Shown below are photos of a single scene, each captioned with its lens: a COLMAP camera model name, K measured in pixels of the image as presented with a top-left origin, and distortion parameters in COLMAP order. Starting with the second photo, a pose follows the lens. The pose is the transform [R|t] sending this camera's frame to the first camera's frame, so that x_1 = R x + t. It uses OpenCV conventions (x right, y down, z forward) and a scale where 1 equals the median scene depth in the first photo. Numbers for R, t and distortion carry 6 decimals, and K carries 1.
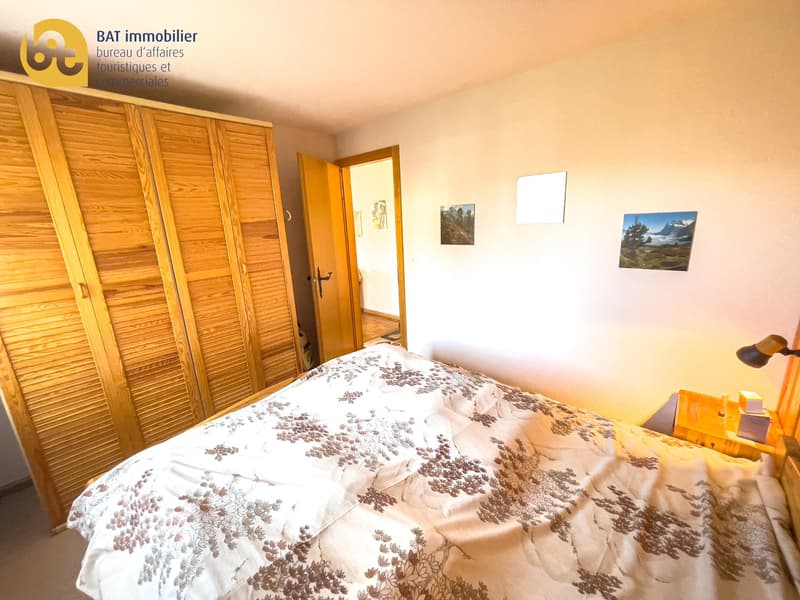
lens RADIAL K [[324.9, 0, 400.0], [0, 324.9, 300.0], [0, 0, 1]] dist [-0.025092, 0.010310]
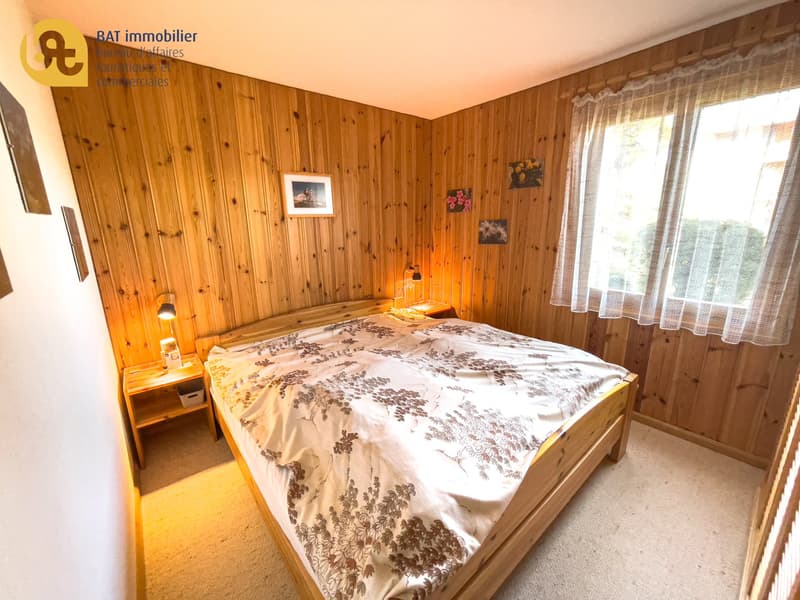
lens RADIAL K [[324.9, 0, 400.0], [0, 324.9, 300.0], [0, 0, 1]] dist [-0.025092, 0.010310]
pose [[-0.988040, 0.023753, 0.152354, -0.124287], [0.091891, 0.884144, 0.458088, -0.338728], [-0.123822, 0.466610, -0.875753, 1.620840]]
